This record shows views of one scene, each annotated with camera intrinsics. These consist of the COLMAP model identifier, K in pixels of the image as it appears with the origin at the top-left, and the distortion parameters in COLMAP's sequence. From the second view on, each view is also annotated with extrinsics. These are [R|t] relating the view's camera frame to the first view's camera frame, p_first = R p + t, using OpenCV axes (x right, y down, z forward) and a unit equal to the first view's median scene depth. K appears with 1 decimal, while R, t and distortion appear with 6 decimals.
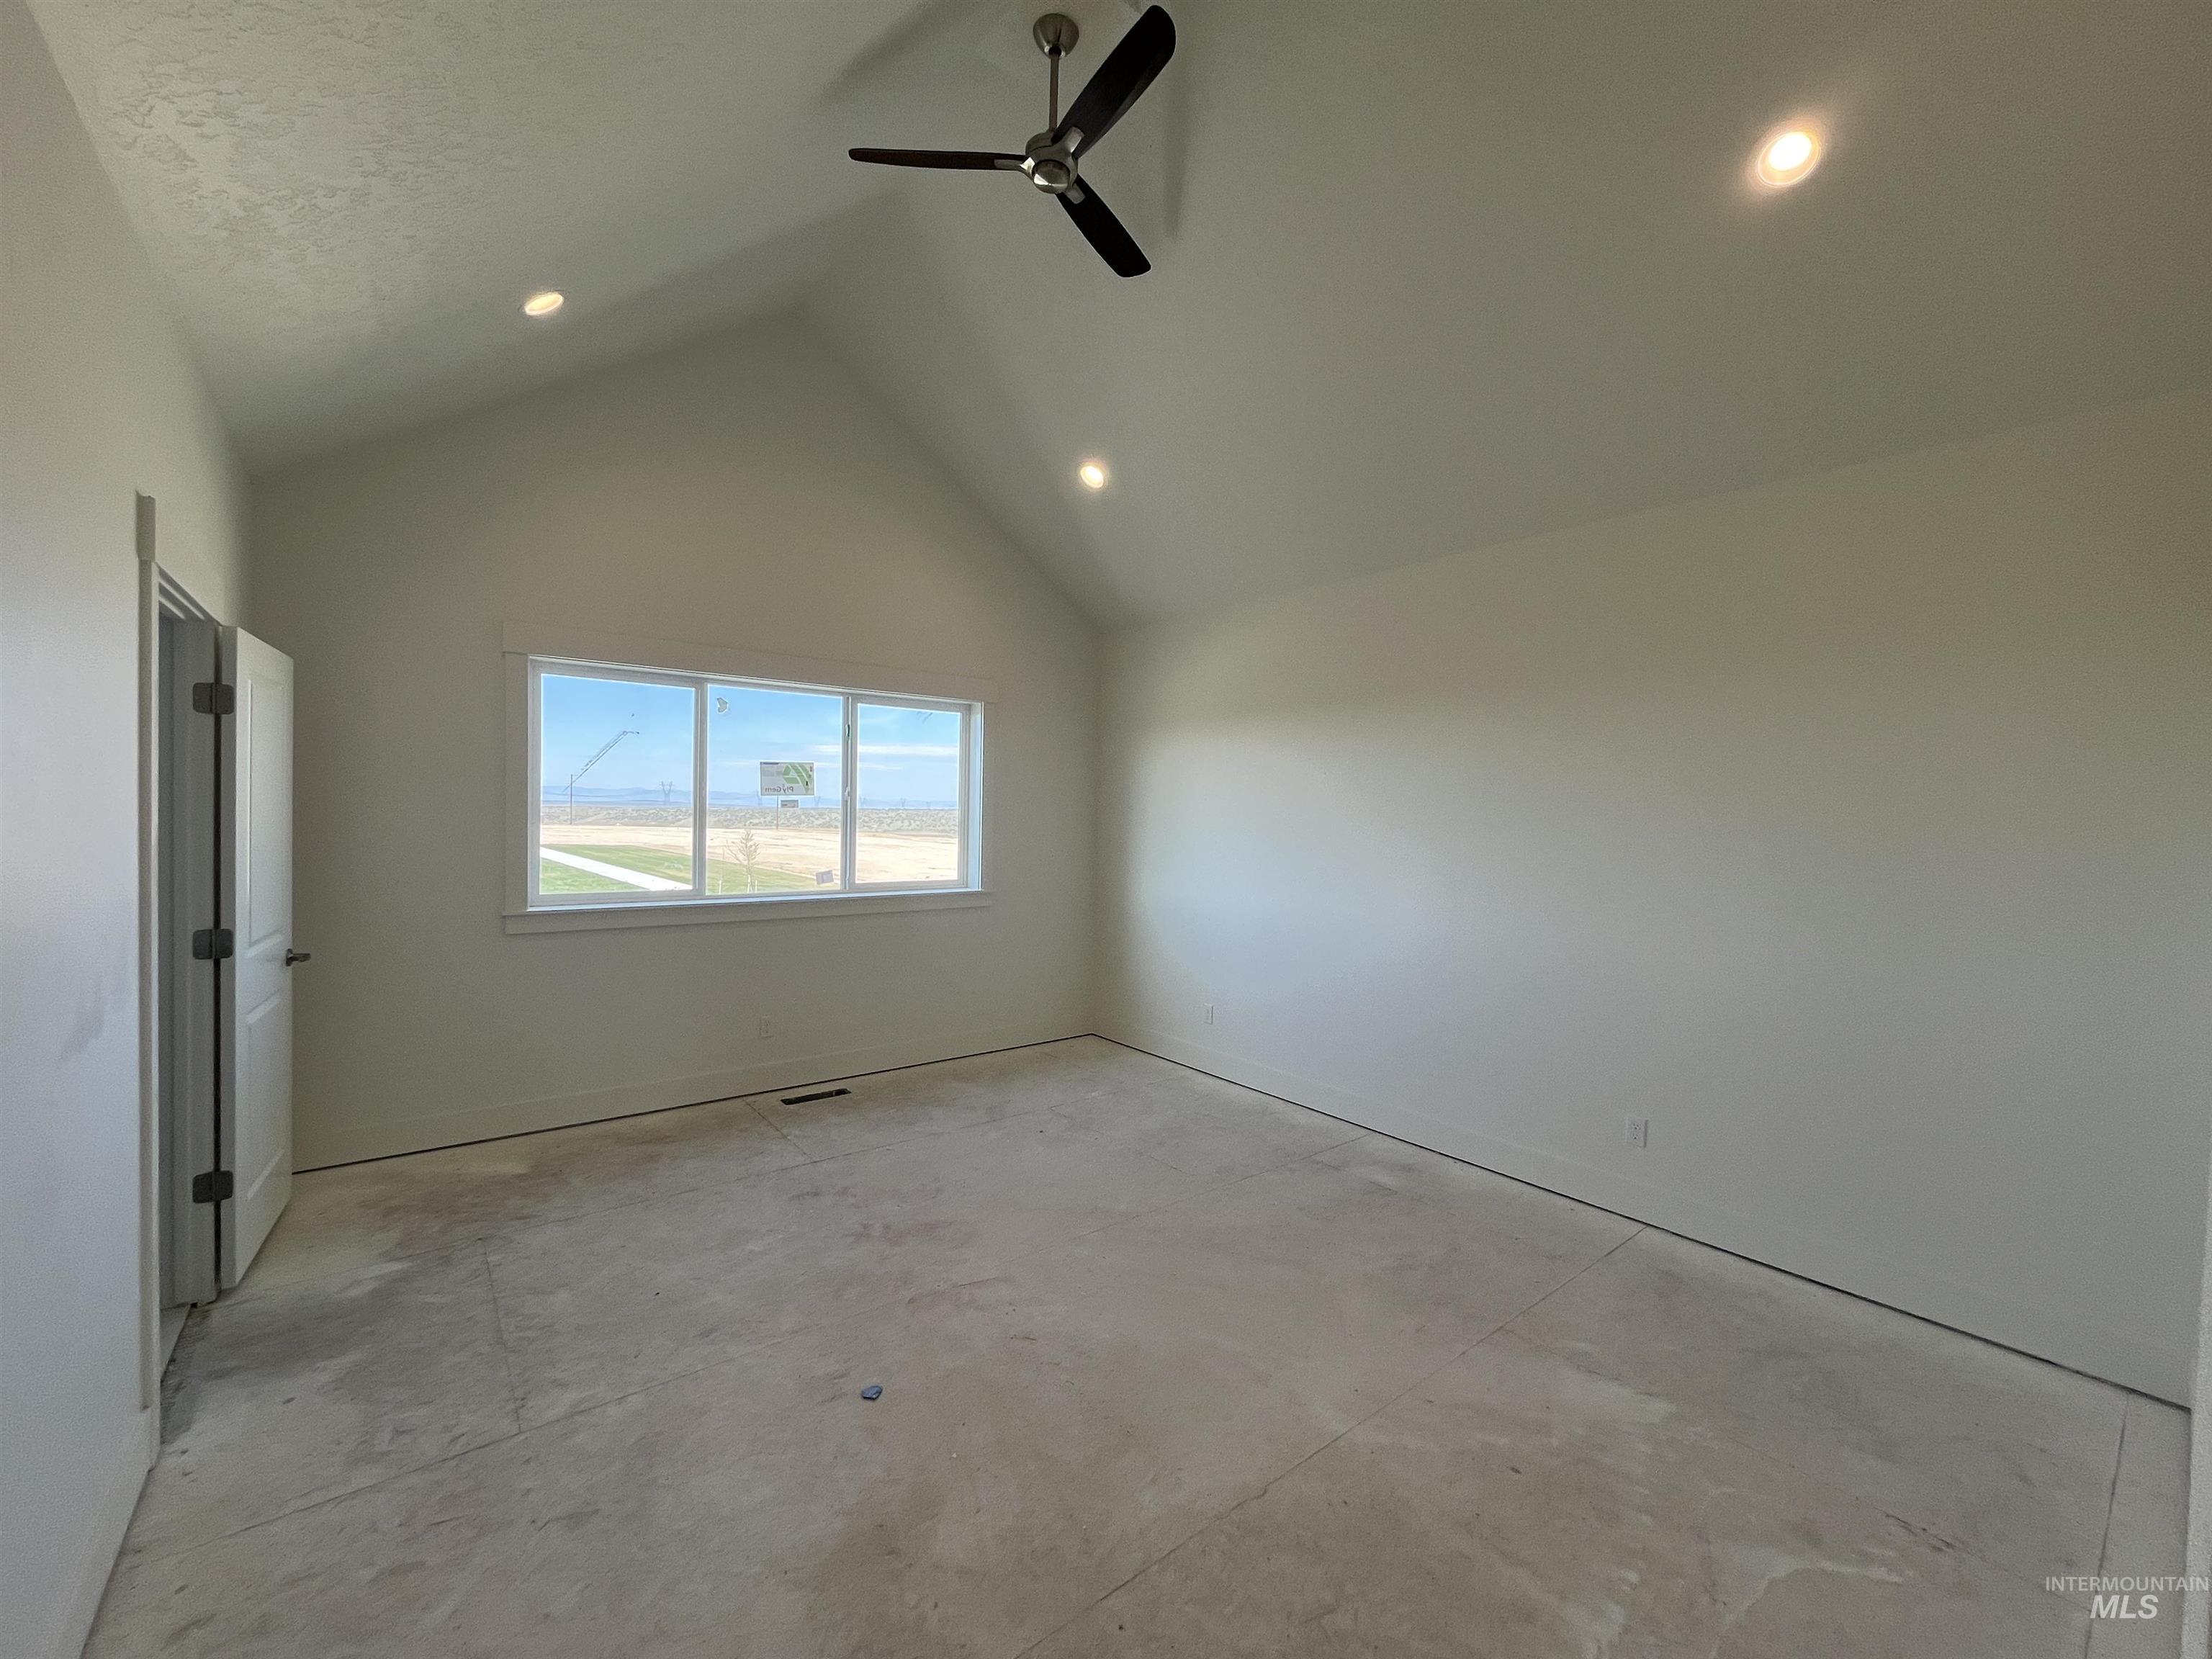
lens RADIAL K [[895.8, 0, 1103.3], [0, 895.8, 820.3], [0, 0, 1]] dist [-0.000677, 0.000318]
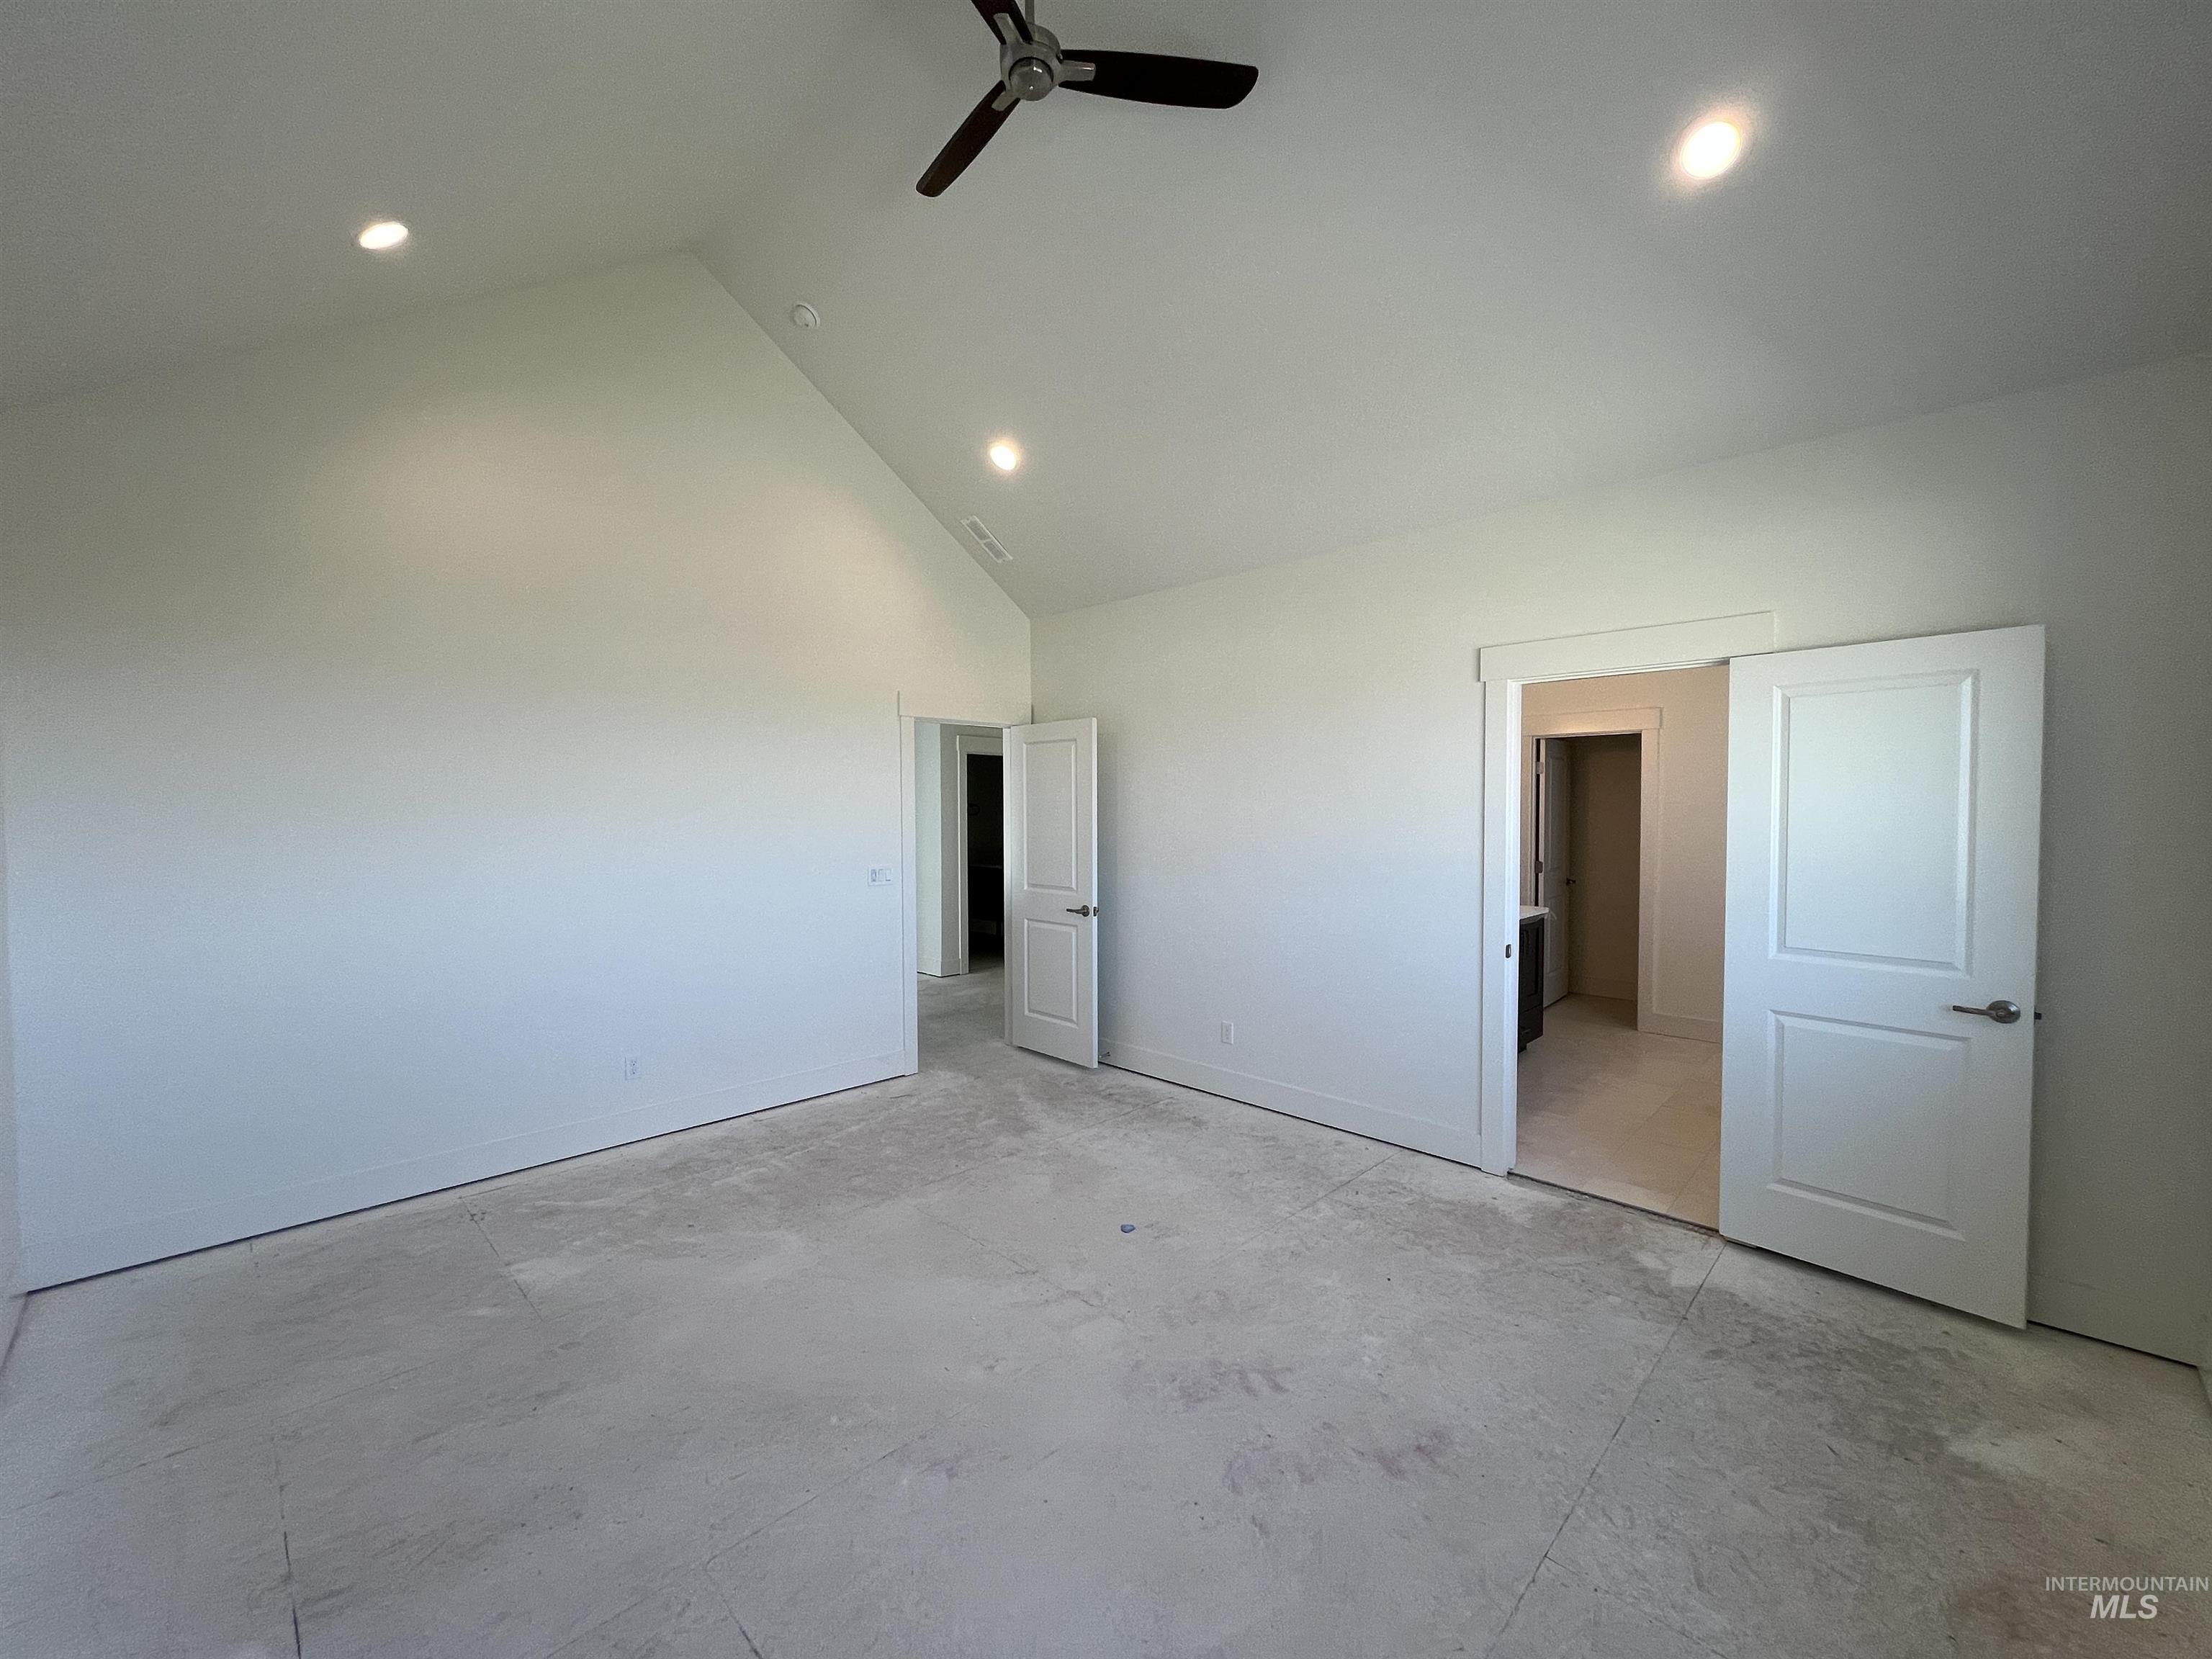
lens RADIAL K [[895.8, 0, 1104.9], [0, 895.8, 834.4], [0, 0, 1]] dist [-0.000677, 0.000318]
pose [[-0.992600, -0.018437, -0.120020, -0.036826], [-0.022623, 0.999179, 0.033609, -0.012086], [0.119302, 0.036075, -0.992202, 1.888038]]
